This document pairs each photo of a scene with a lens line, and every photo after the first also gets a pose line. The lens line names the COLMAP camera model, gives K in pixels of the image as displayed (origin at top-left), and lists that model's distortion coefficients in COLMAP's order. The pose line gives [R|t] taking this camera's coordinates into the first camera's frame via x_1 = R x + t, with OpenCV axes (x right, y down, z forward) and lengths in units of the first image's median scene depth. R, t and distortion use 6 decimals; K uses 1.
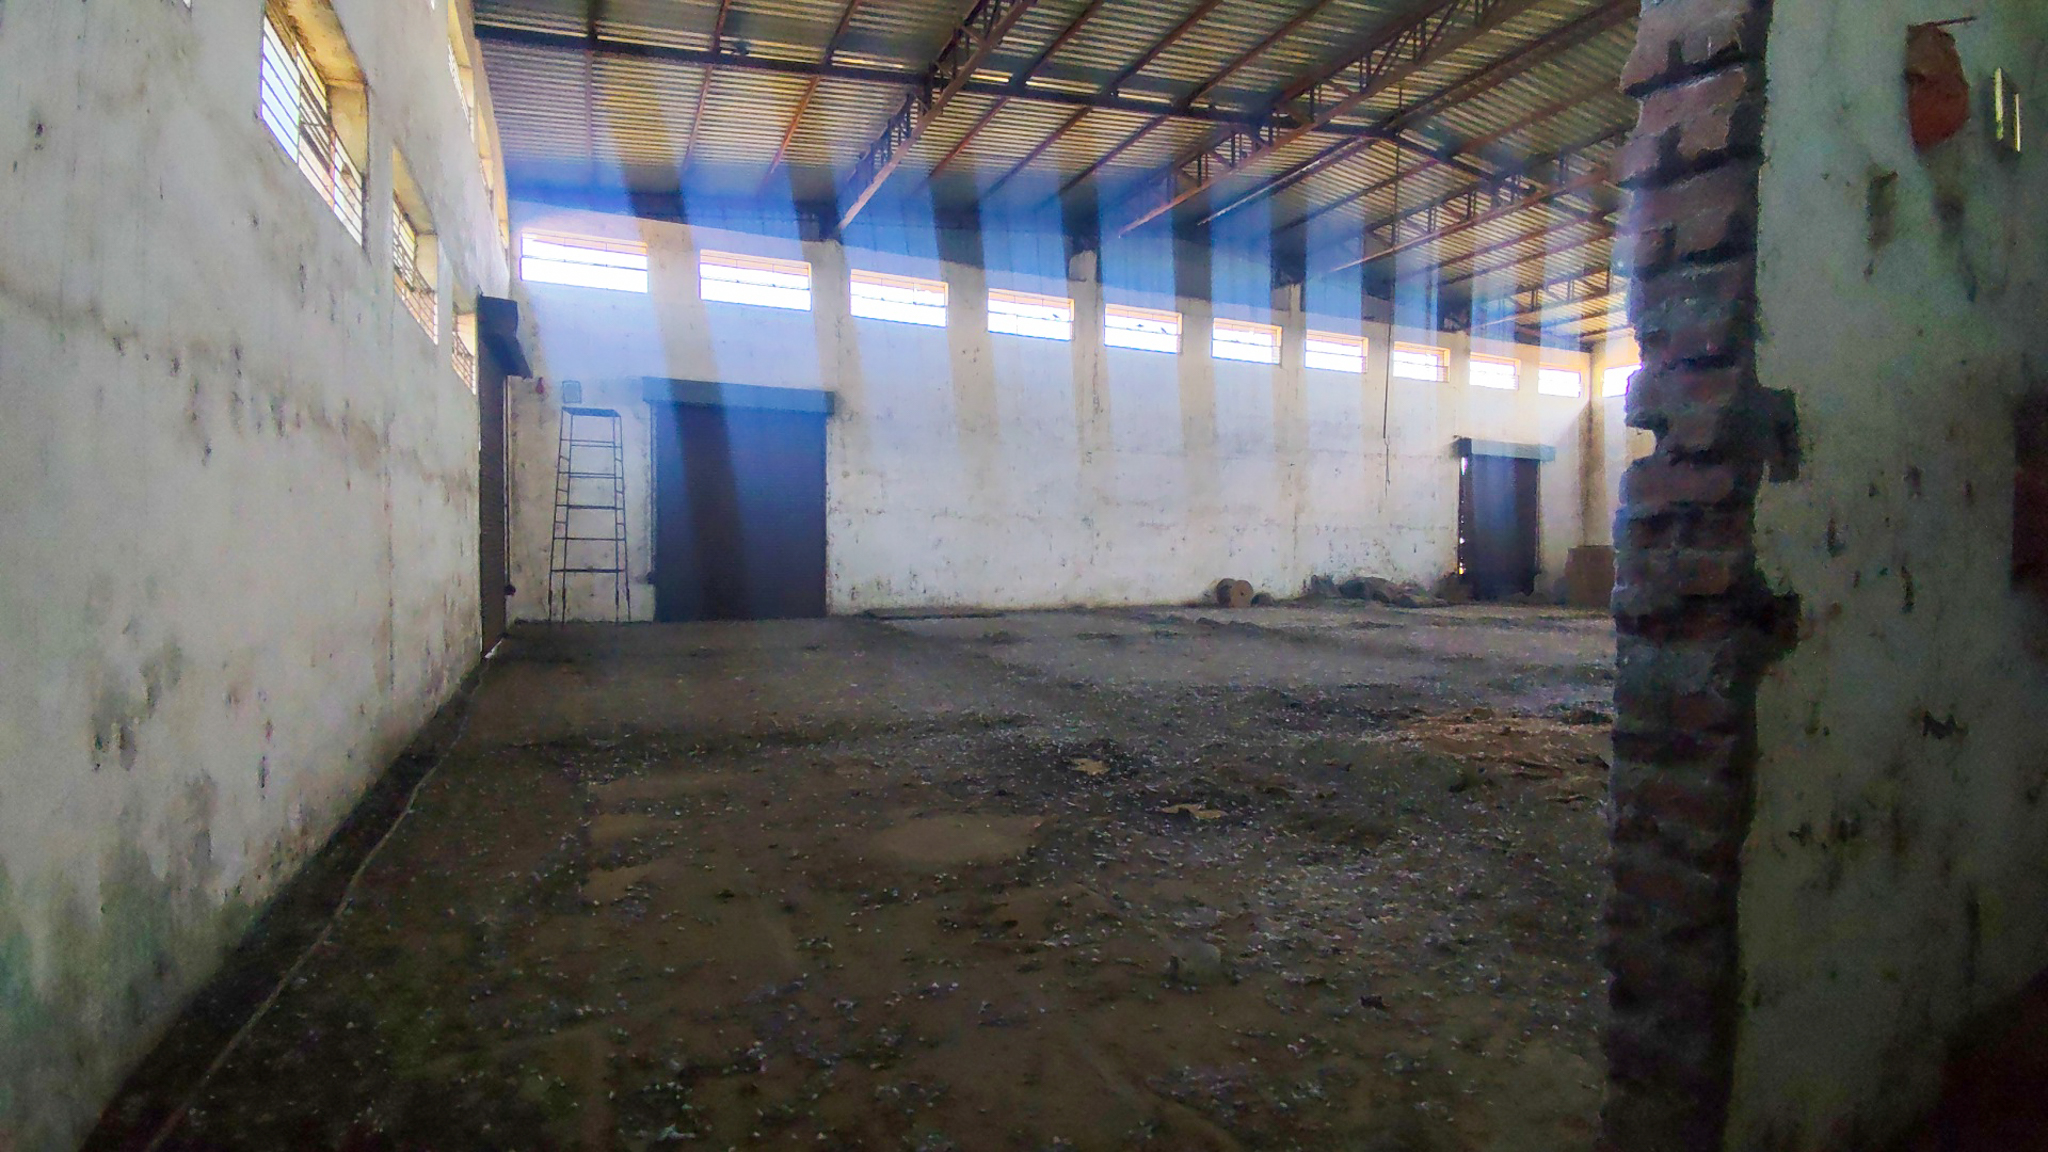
lens RADIAL K [[940.9, 0, 1011.4], [0, 940.9, 576.1], [0, 0, 1]] dist [-0.000928, -0.000552]
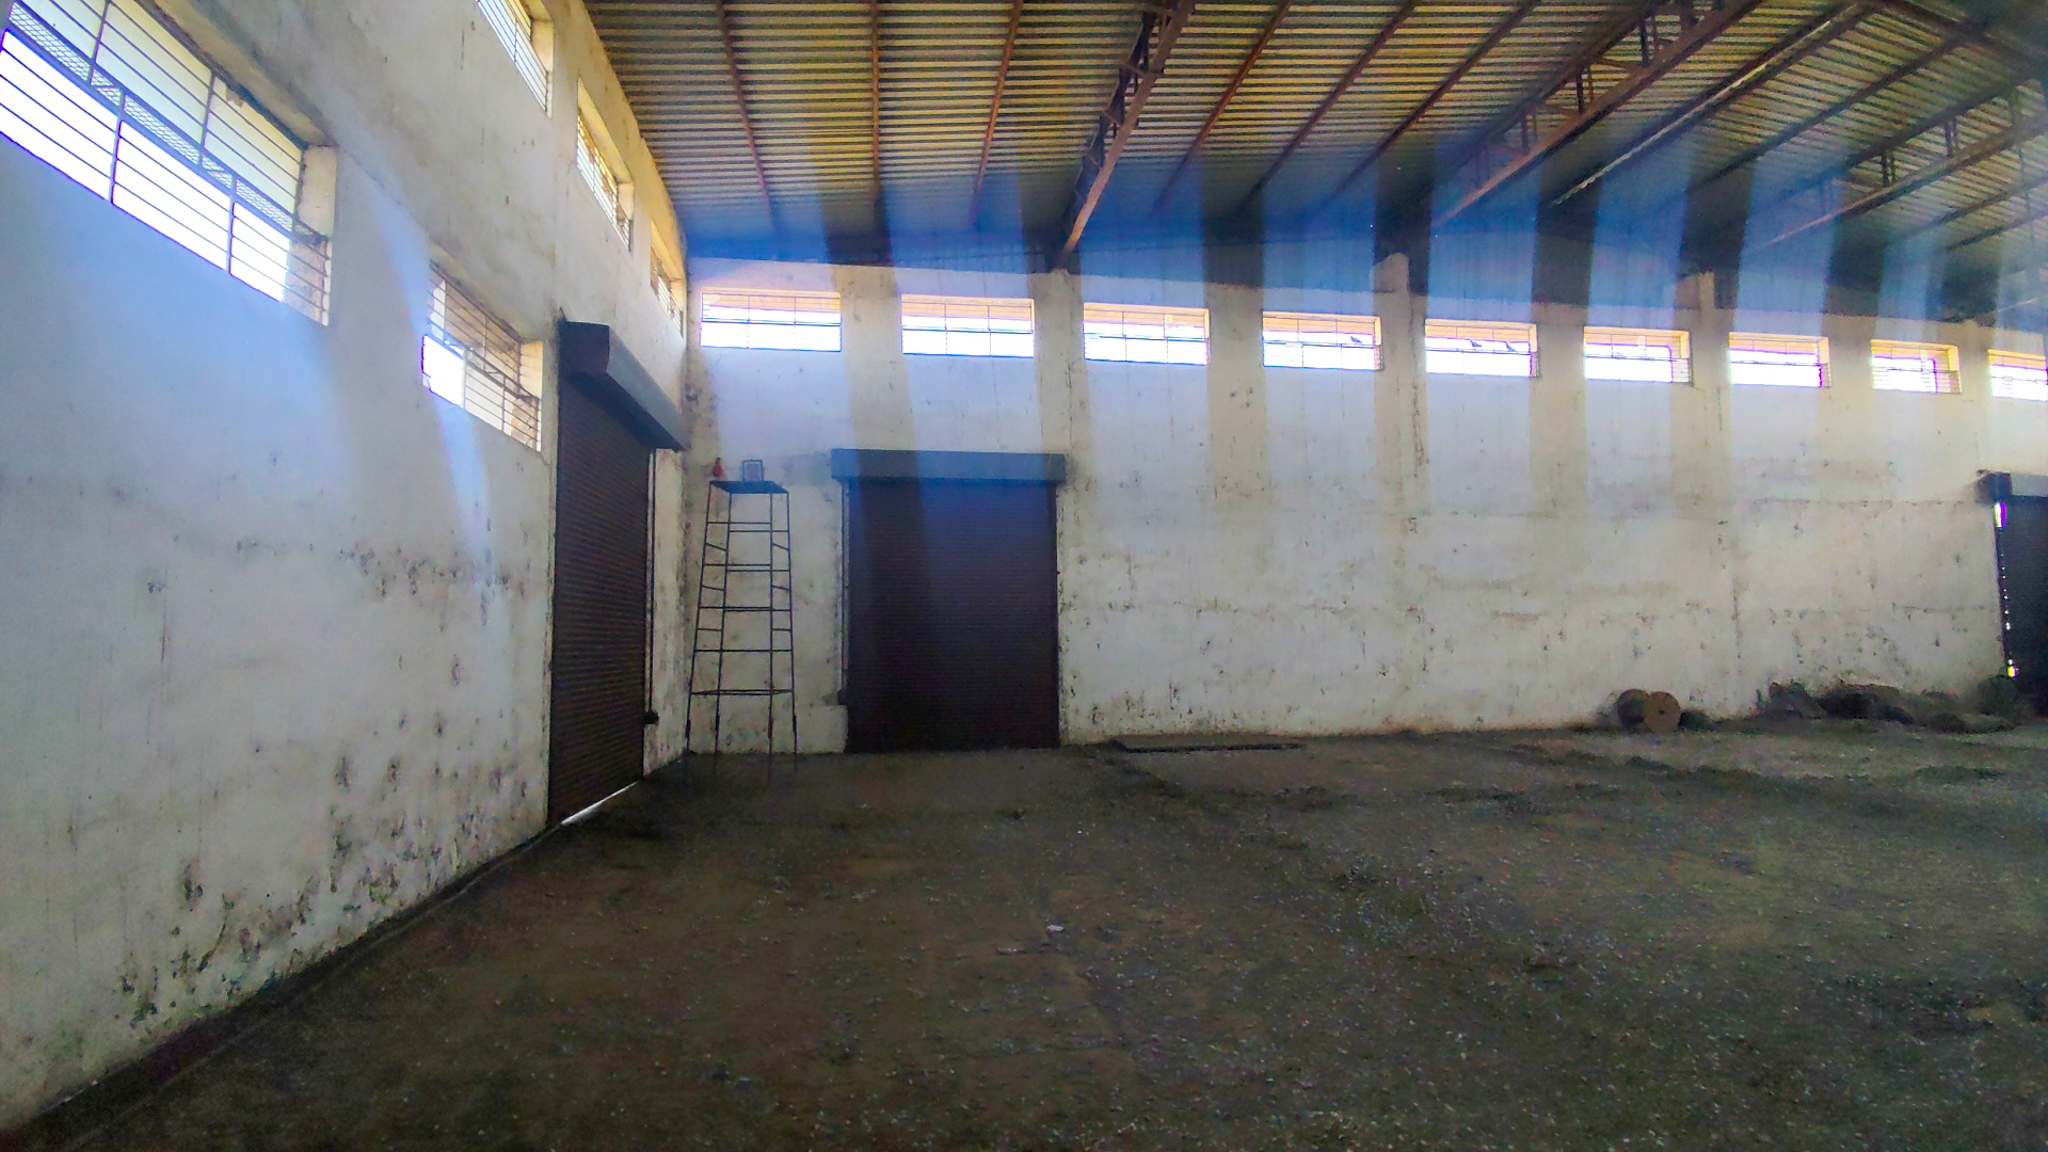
lens RADIAL K [[940.9, 0, 1011.4], [0, 940.9, 576.1], [0, 0, 1]] dist [-0.000928, -0.000552]
pose [[0.960957, -0.039497, -0.273864, -0.019477], [0.009520, 0.993893, -0.109935, -0.009600], [0.276534, 0.103036, 0.955465, 0.231700]]
